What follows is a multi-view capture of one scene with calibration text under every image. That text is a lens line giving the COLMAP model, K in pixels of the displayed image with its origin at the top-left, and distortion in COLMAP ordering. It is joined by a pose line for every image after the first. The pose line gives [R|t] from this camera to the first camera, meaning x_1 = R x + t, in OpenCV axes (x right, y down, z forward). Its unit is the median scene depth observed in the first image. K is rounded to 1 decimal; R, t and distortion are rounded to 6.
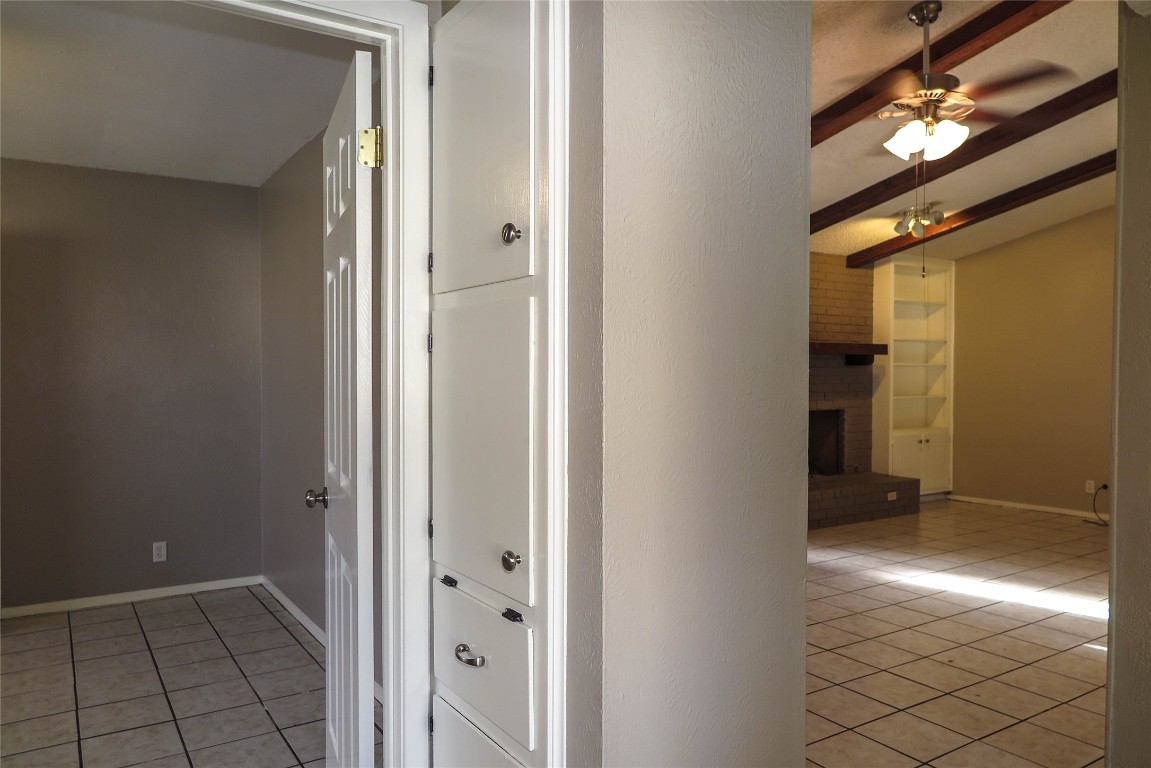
lens RADIAL K [[813.4, 0, 591.5], [0, 813.4, 381.1], [0, 0, 1]] dist [-0.004870, 0.001237]
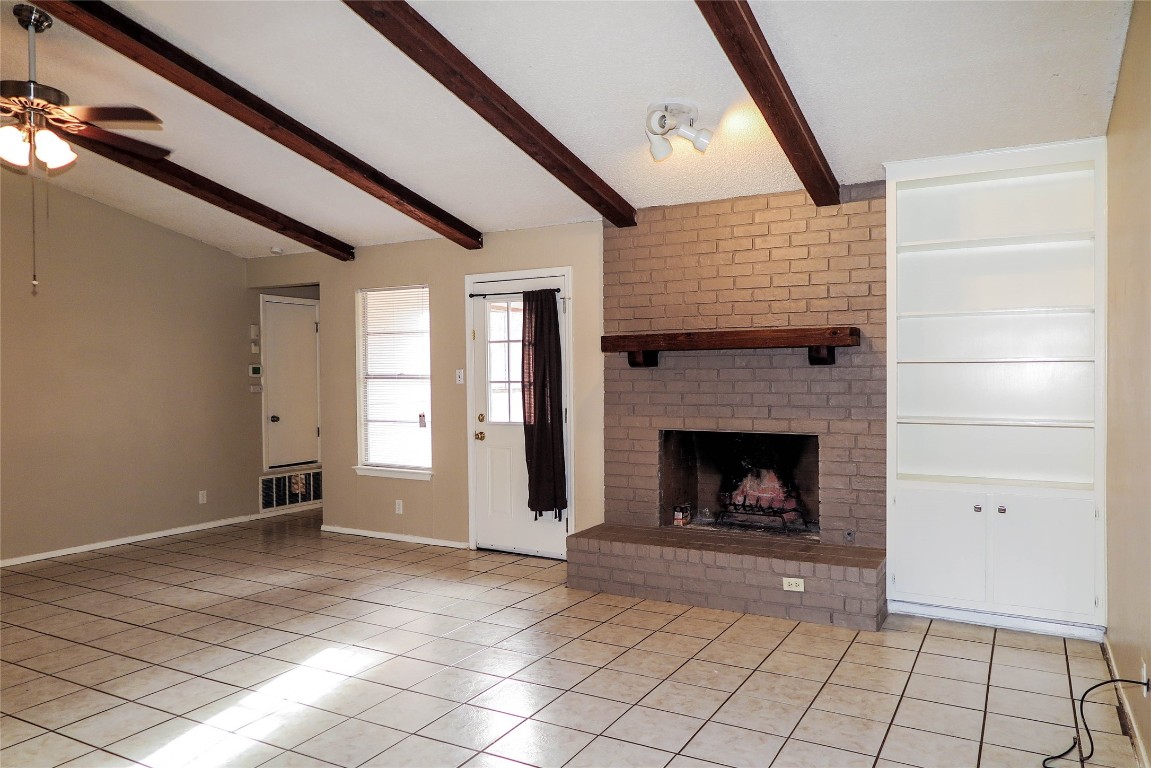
lens RADIAL K [[813.4, 0, 558.9], [0, 813.4, 376.8], [0, 0, 1]] dist [-0.004870, 0.001237]
pose [[0.447555, -0.006785, -0.894231, 0.755783], [-0.002383, 0.999959, -0.008780, -0.004083], [0.894253, 0.006061, 0.447520, 0.537369]]
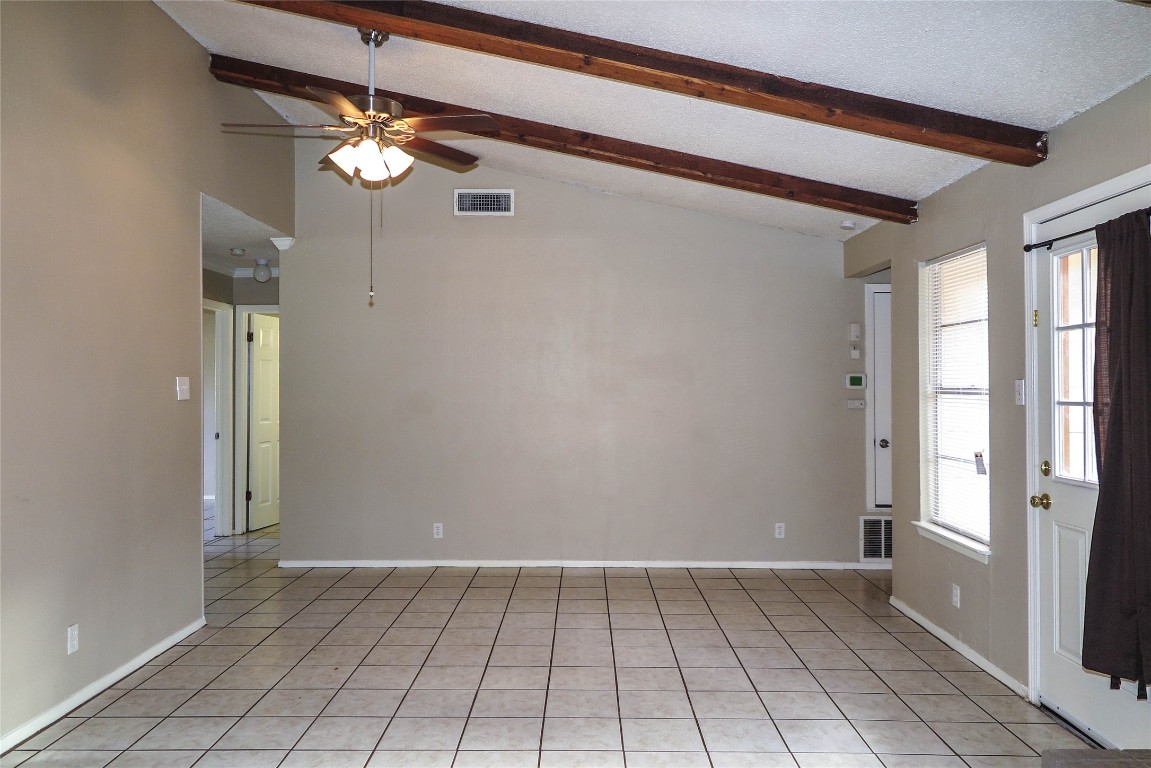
lens RADIAL K [[813.4, 0, 575.8], [0, 813.4, 379.1], [0, 0, 1]] dist [-0.004870, 0.001237]
pose [[-0.560607, -0.014699, -0.827952, 0.519965], [-0.016502, 0.999842, -0.006577, -0.011249], [0.827918, 0.009976, -0.560761, 0.848758]]
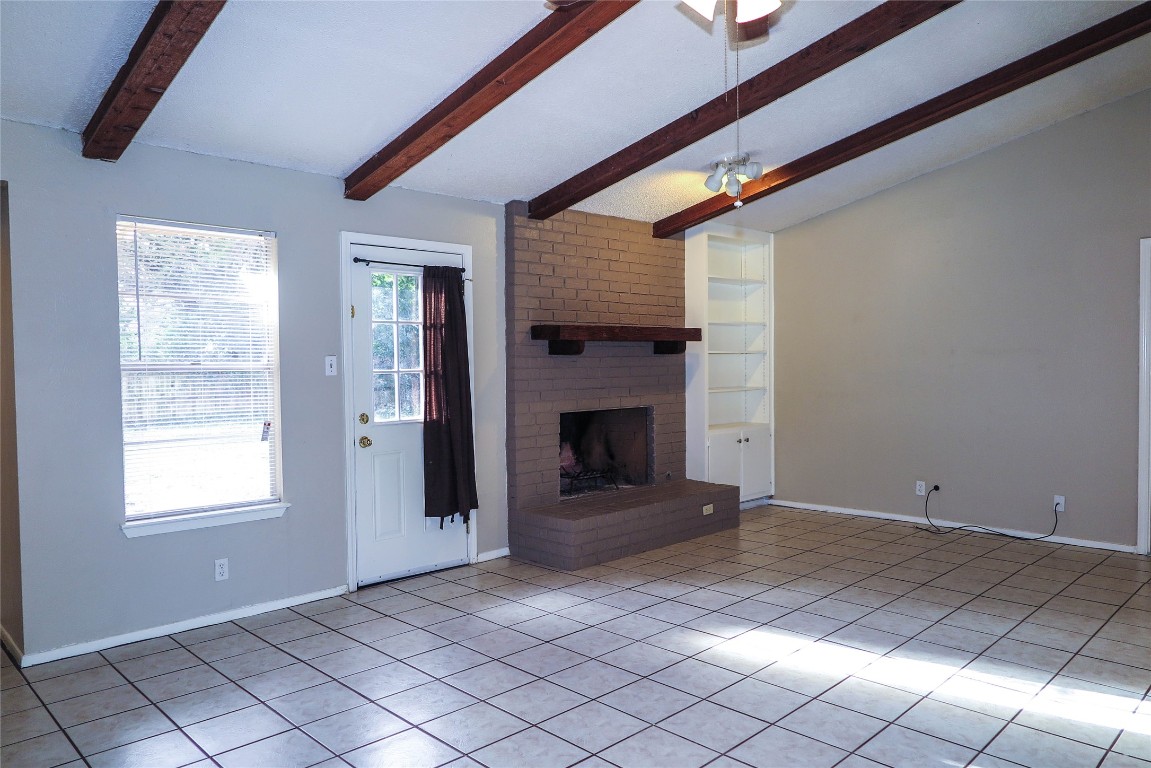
lens RADIAL K [[813.4, 0, 599.7], [0, 813.4, 379.8], [0, 0, 1]] dist [-0.004870, 0.001237]
pose [[0.977199, -0.019472, 0.211432, 0.081758], [0.016581, 0.999743, 0.015435, -0.006748], [-0.211679, -0.011577, 0.977271, 0.195926]]
